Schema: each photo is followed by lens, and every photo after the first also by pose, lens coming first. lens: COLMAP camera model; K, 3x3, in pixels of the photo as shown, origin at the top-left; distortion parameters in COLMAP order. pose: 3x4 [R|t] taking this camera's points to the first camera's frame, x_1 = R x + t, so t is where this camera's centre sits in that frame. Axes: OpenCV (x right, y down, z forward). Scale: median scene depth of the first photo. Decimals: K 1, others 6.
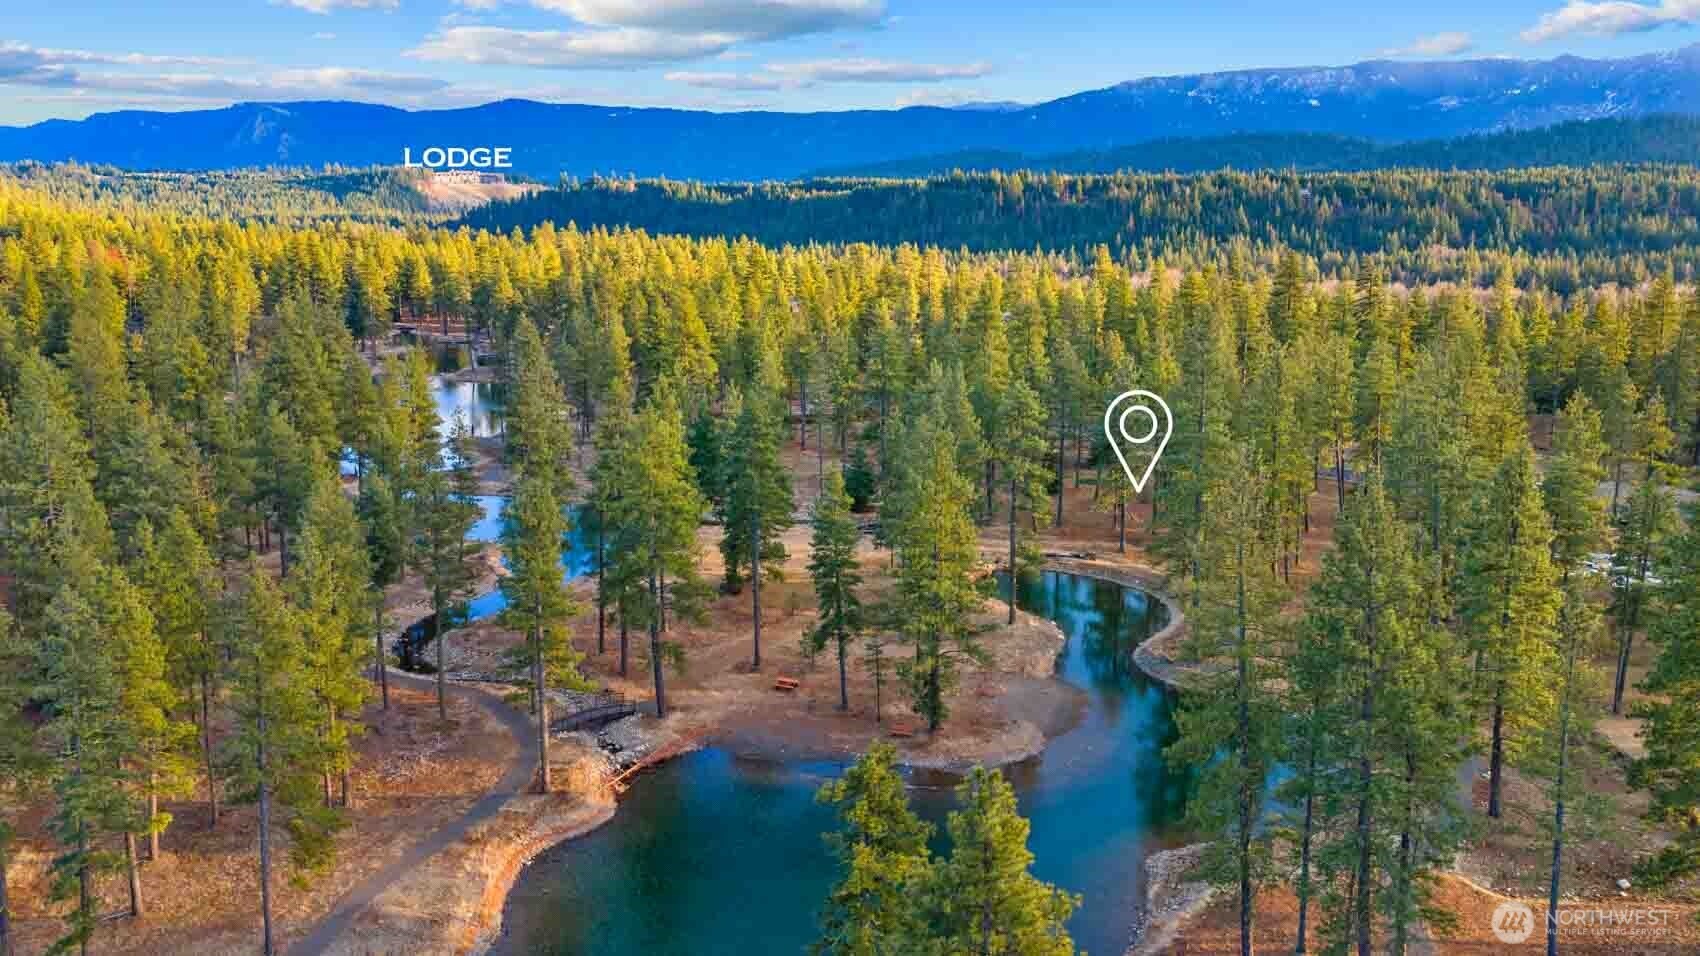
lens RADIAL K [[1399.0, 0, 883.7], [0, 1399.0, 477.7], [0, 0, 1]] dist [0.011149, -0.021408]
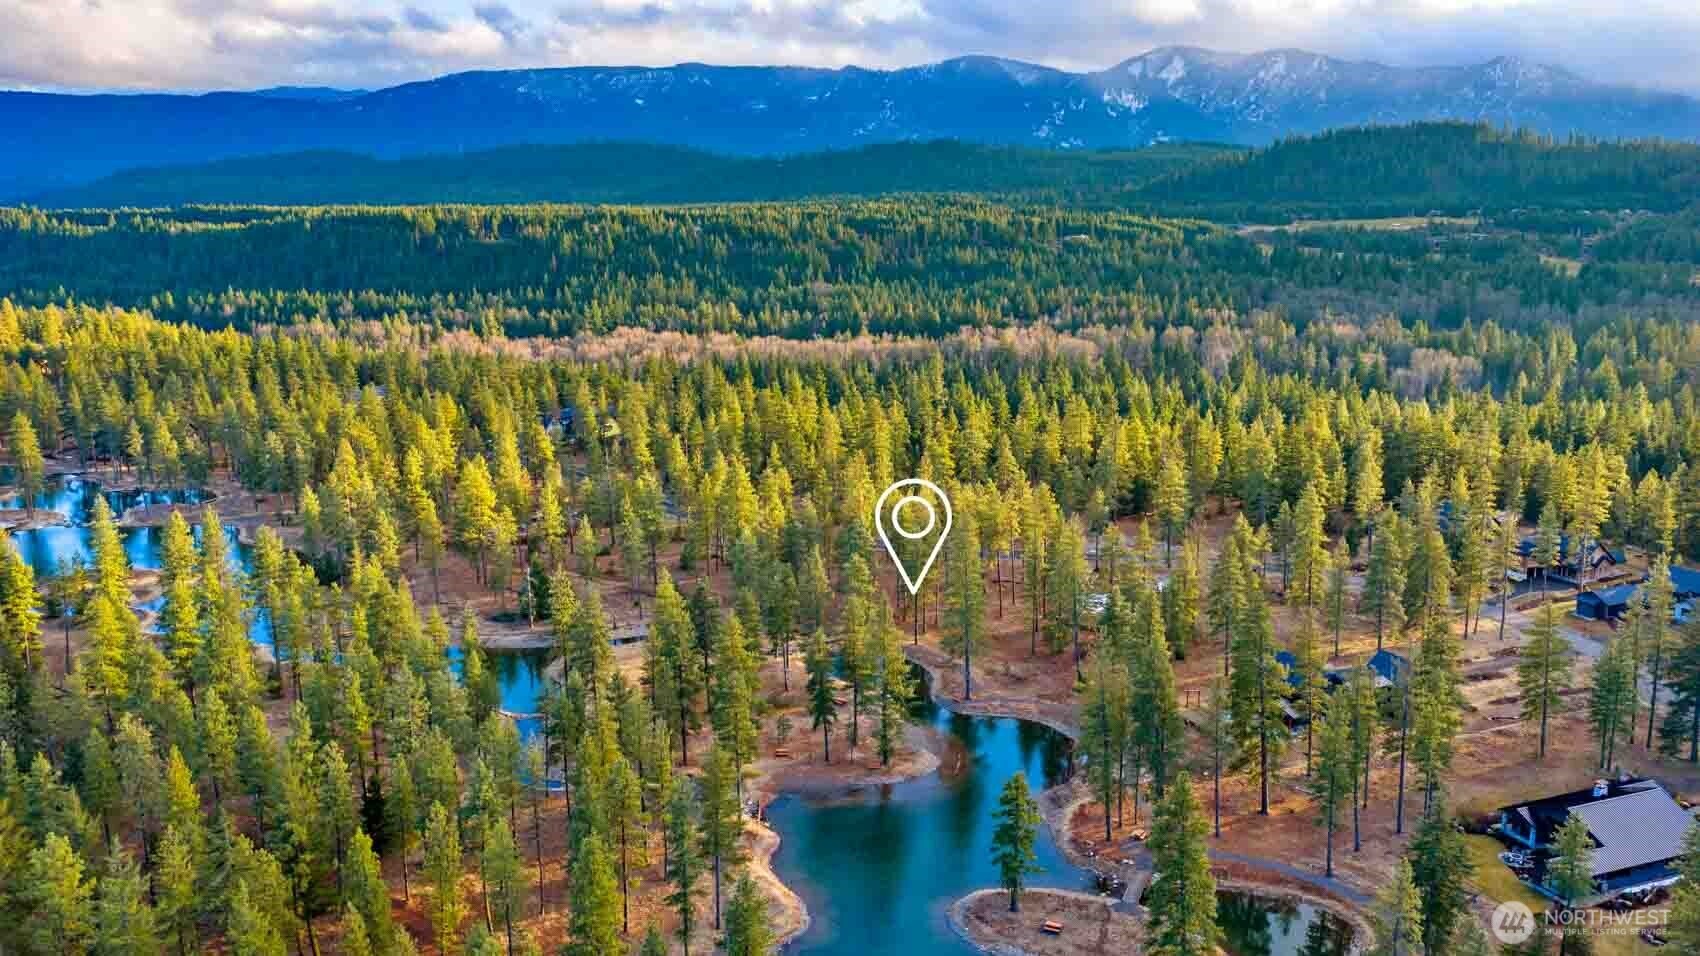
lens RADIAL K [[1399.0, 0, 856.5], [0, 1399.0, 485.2], [0, 0, 1]] dist [0.011149, -0.021408]
pose [[0.897007, -0.093963, 0.431913, -0.095421], [0.083680, 0.995573, 0.042799, -0.034110], [-0.434023, -0.002248, 0.900899, -0.084586]]
